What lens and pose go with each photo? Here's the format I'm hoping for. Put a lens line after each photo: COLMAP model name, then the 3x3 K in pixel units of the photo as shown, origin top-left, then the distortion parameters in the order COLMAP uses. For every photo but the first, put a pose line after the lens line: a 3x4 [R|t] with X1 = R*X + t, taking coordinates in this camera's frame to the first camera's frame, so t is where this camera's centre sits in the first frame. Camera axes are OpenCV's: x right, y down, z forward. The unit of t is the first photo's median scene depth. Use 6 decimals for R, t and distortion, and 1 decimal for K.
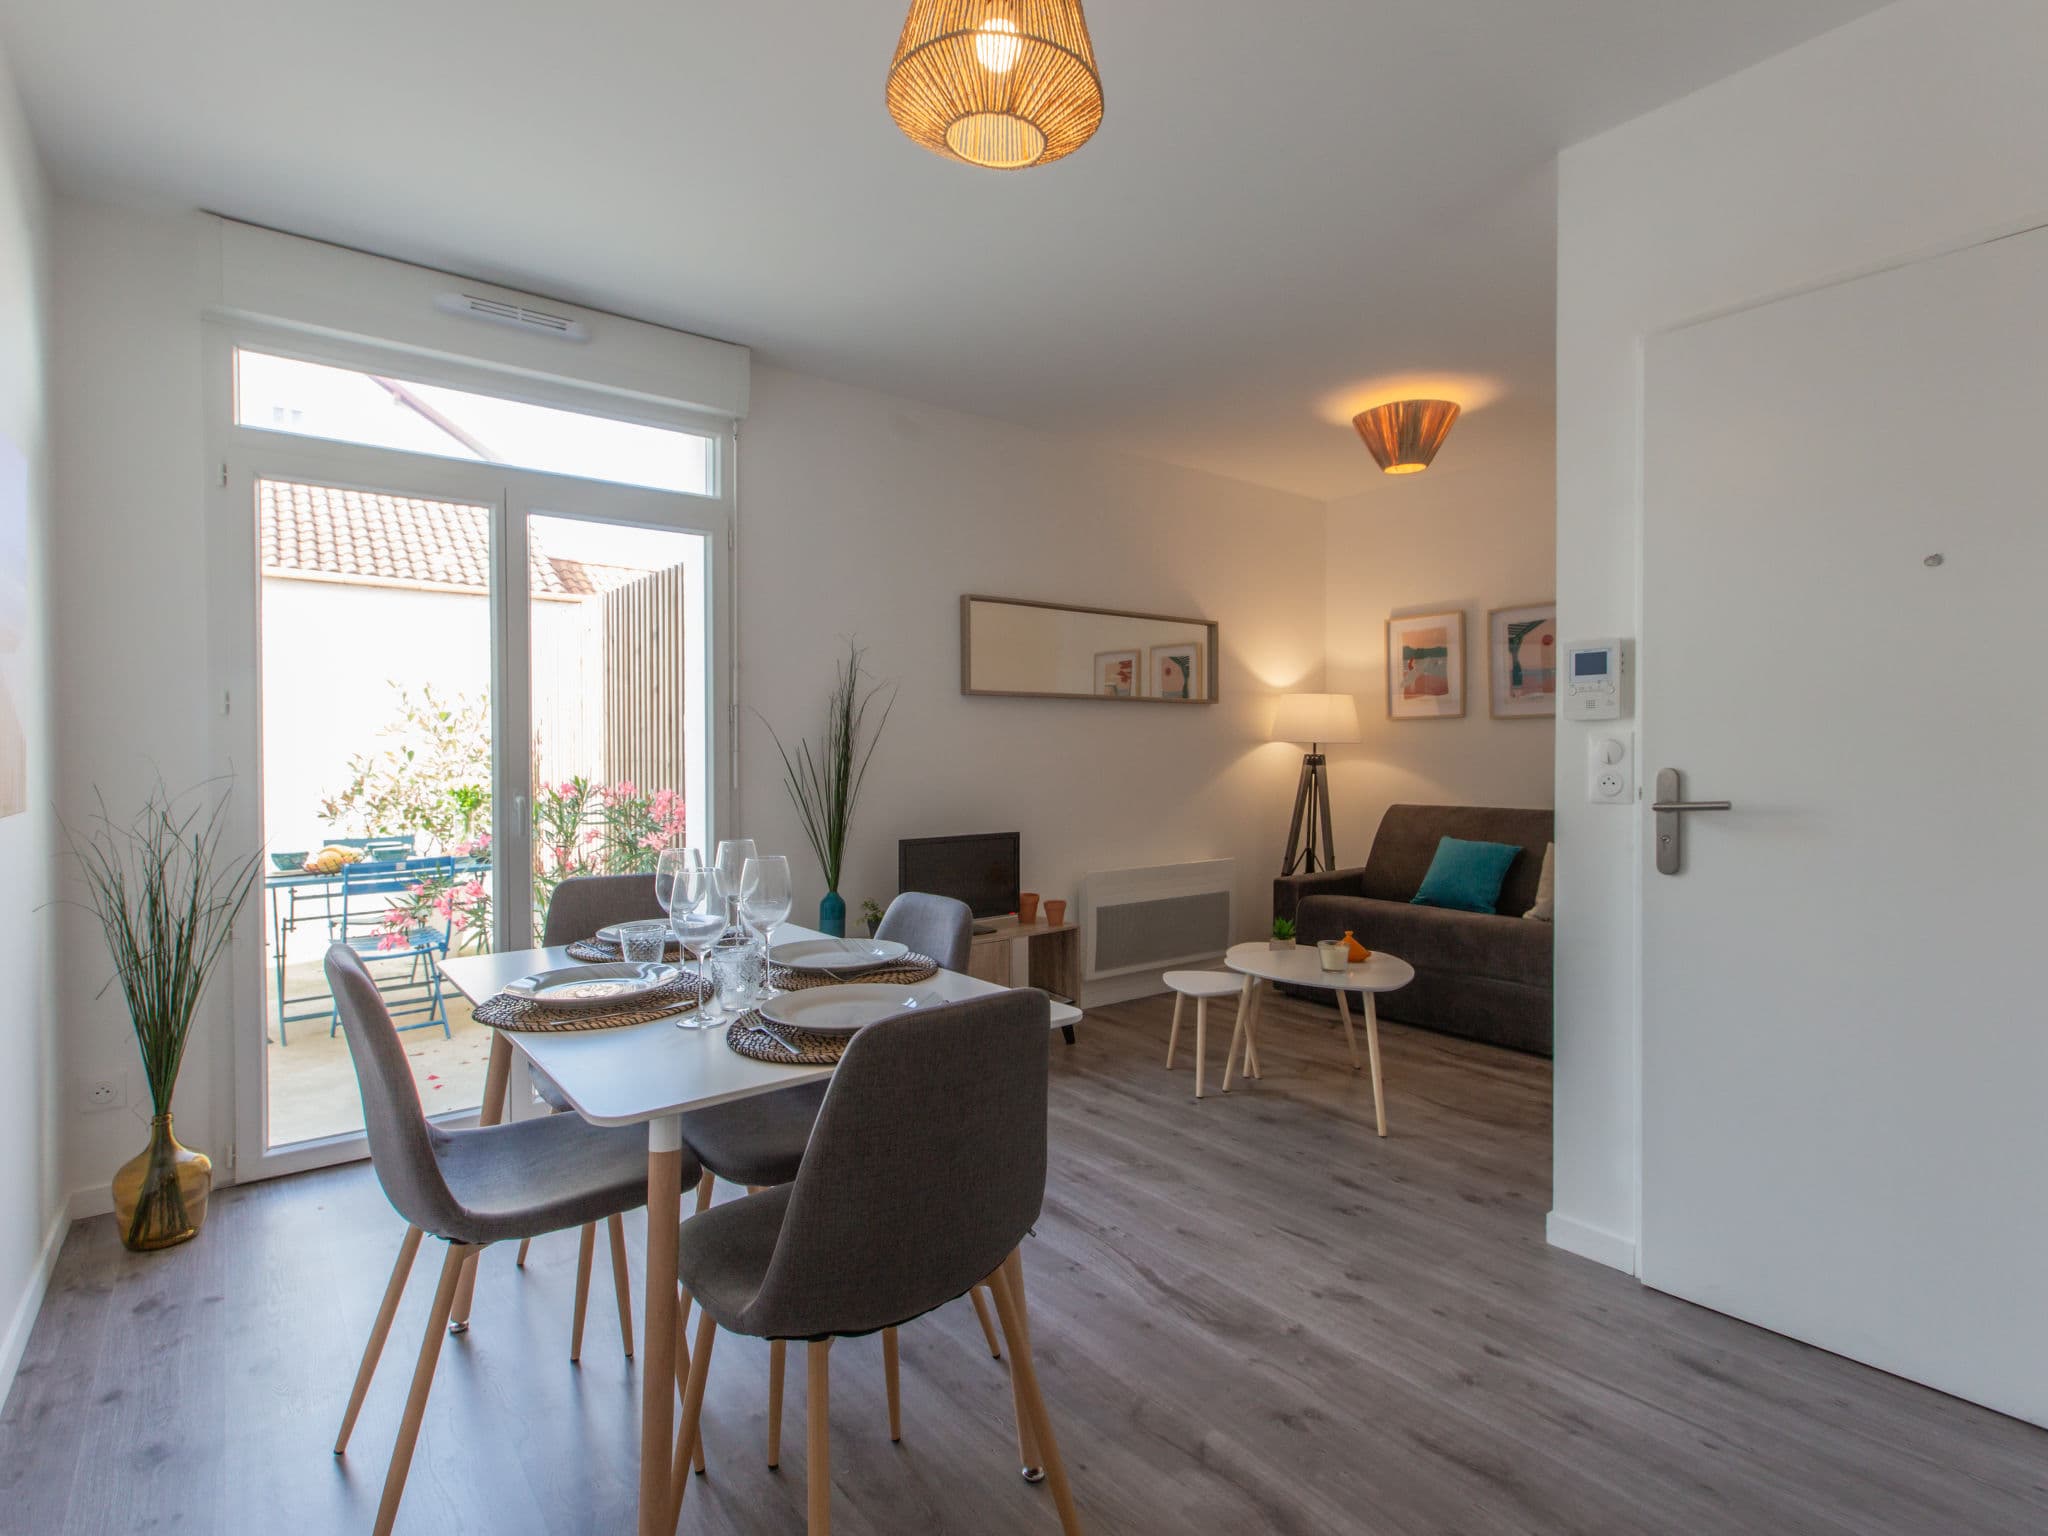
lens RADIAL K [[1024.0, 0, 1015.9], [0, 1024.0, 764.0], [0, 0, 1]] dist [0.003070, 0.000223]
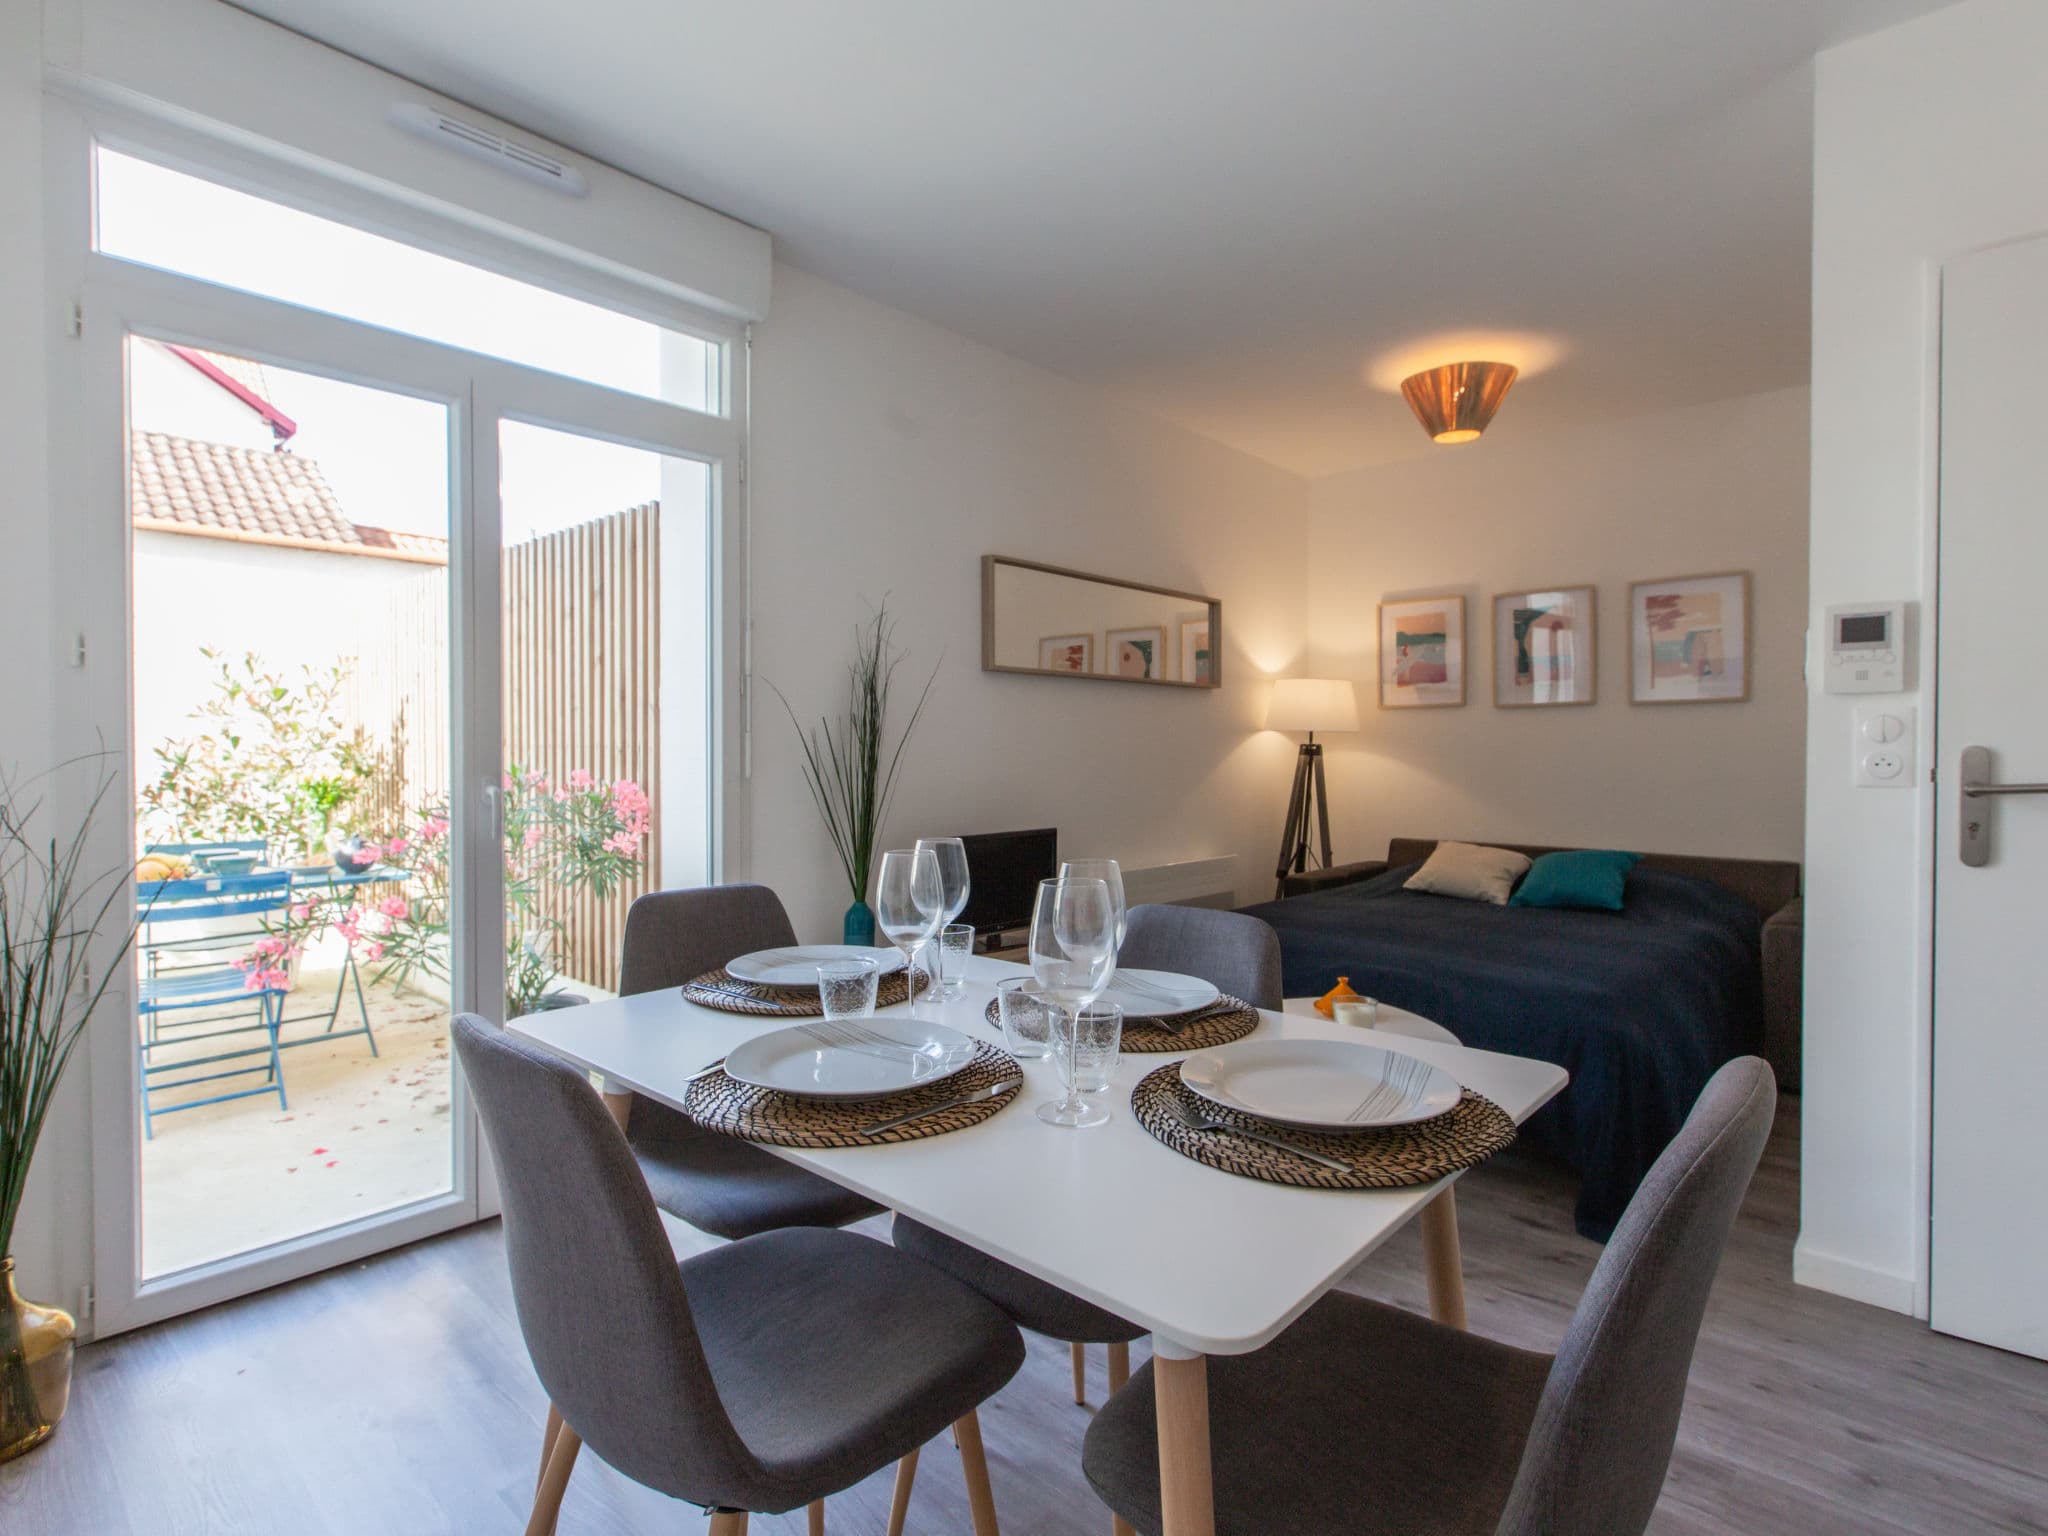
lens RADIAL K [[1033.6, 0, 1021.1], [0, 1033.6, 764.5], [0, 0, 1]] dist [0.003821, -0.001811]
pose [[0.985756, 0.001268, 0.168179, -0.198949], [-0.001667, 0.999996, 0.002236, 0.011598], [-0.168176, -0.002484, 0.985754, 0.154801]]
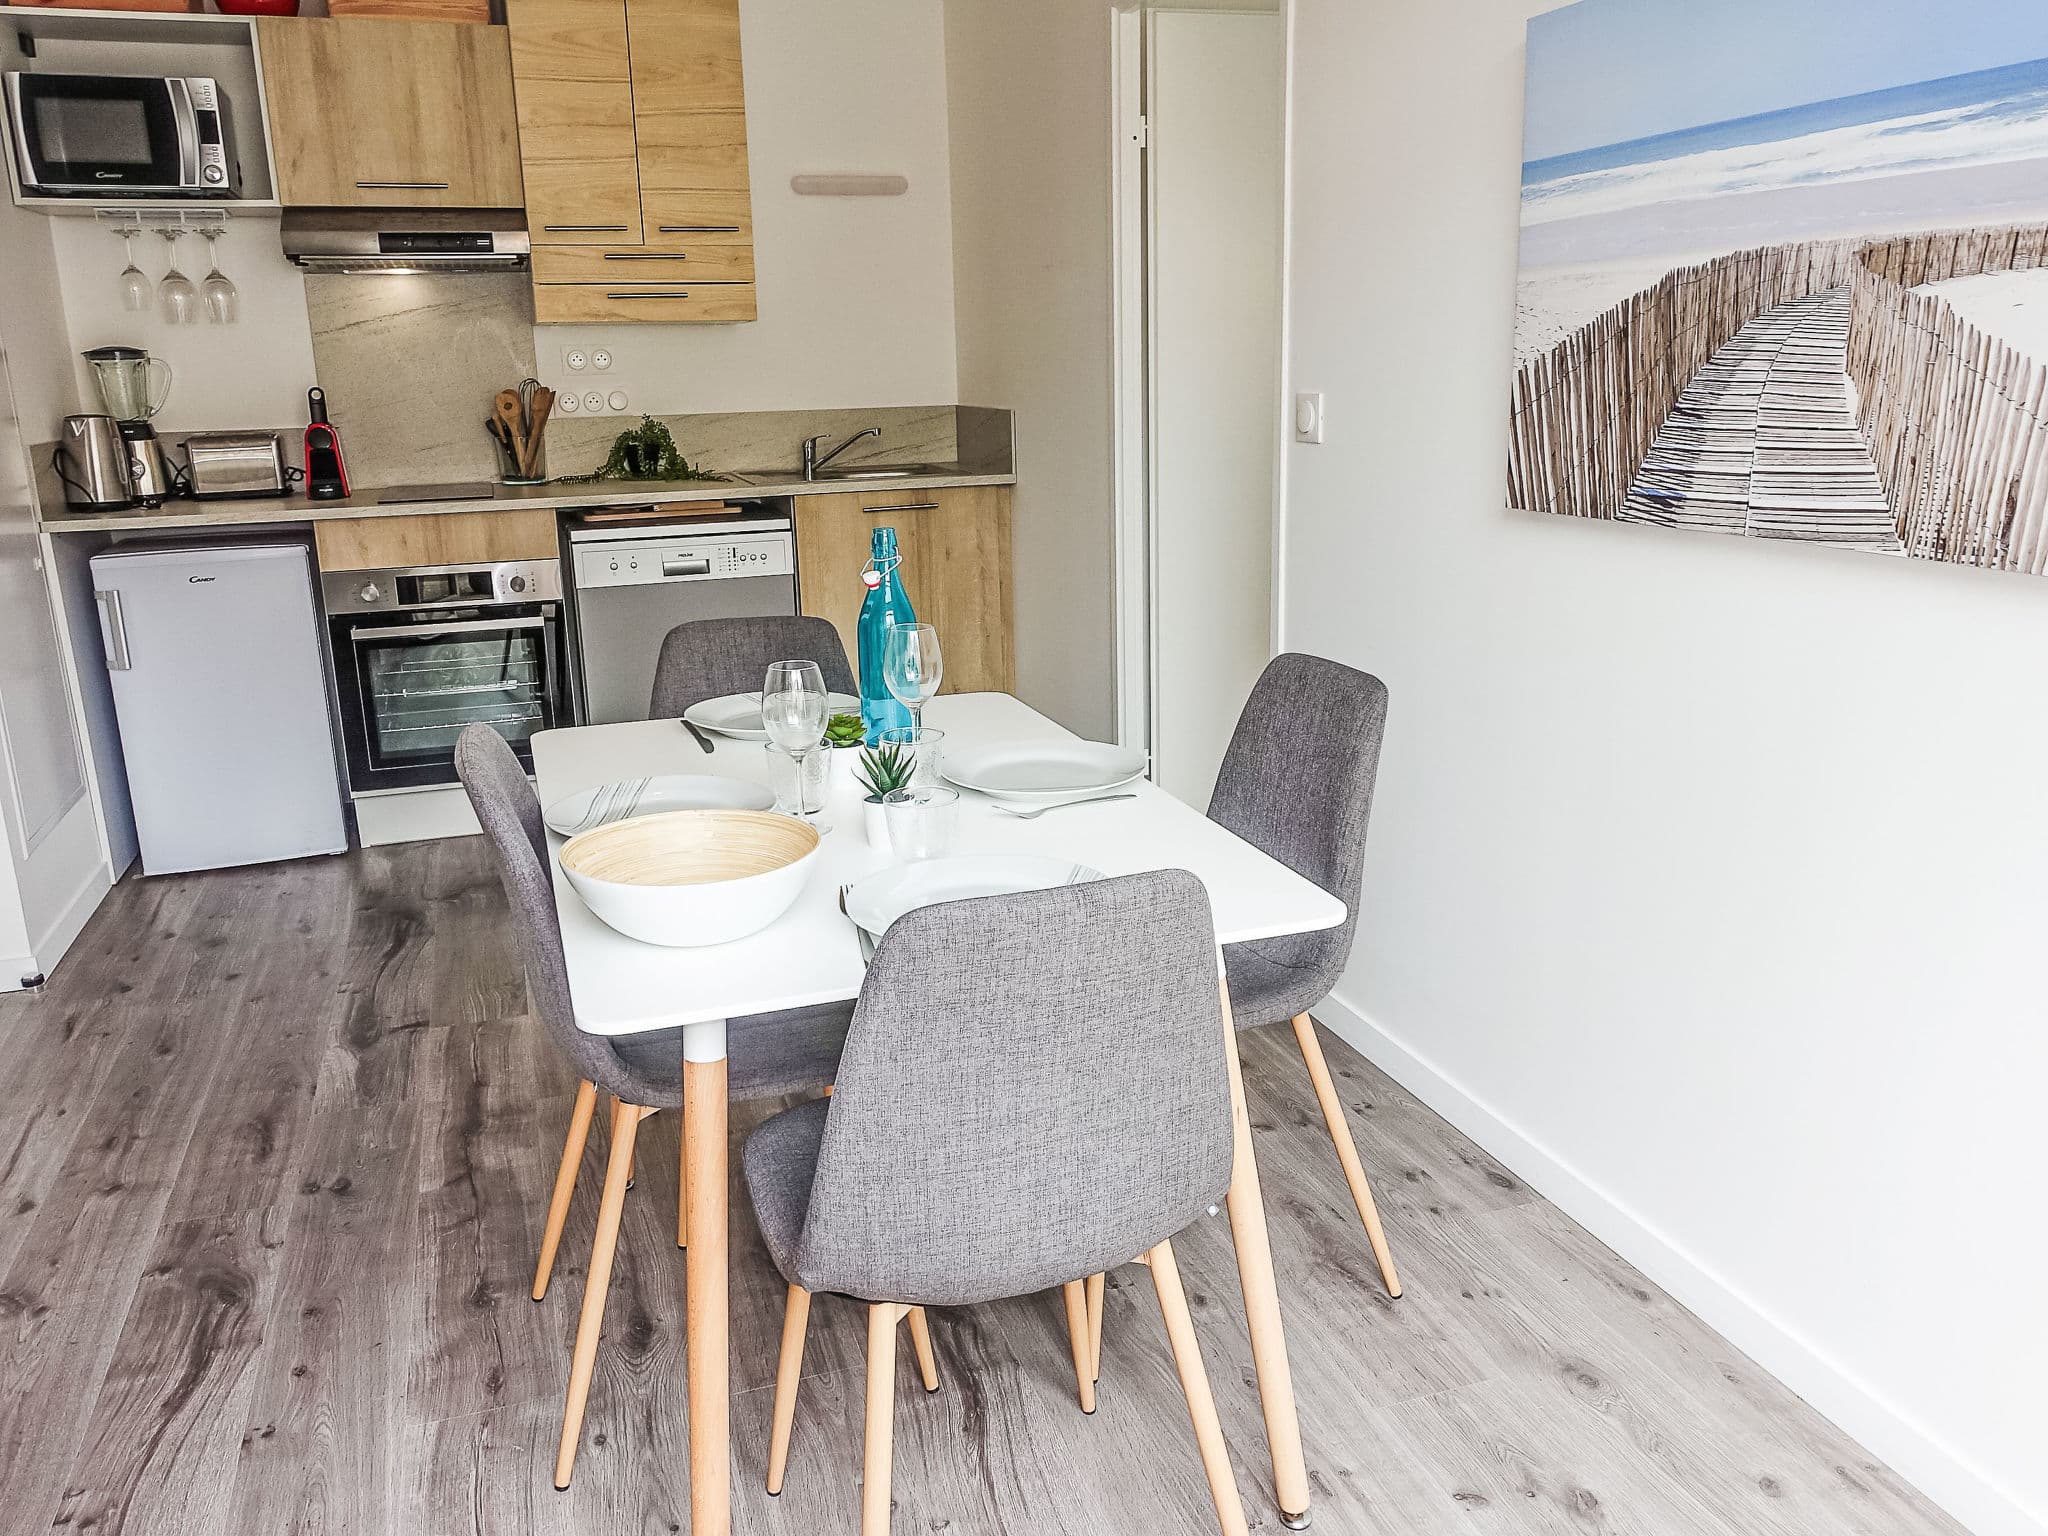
lens RADIAL K [[1578.3, 0, 1019.7], [0, 1578.3, 768.1], [0, 0, 1]] dist [0.001944, -0.000272]
pose [[-0.943960, -0.062613, 0.324067, -0.378218], [0.028754, 0.962508, 0.269724, -0.049334], [-0.328806, 0.263927, -0.906769, 0.995812]]
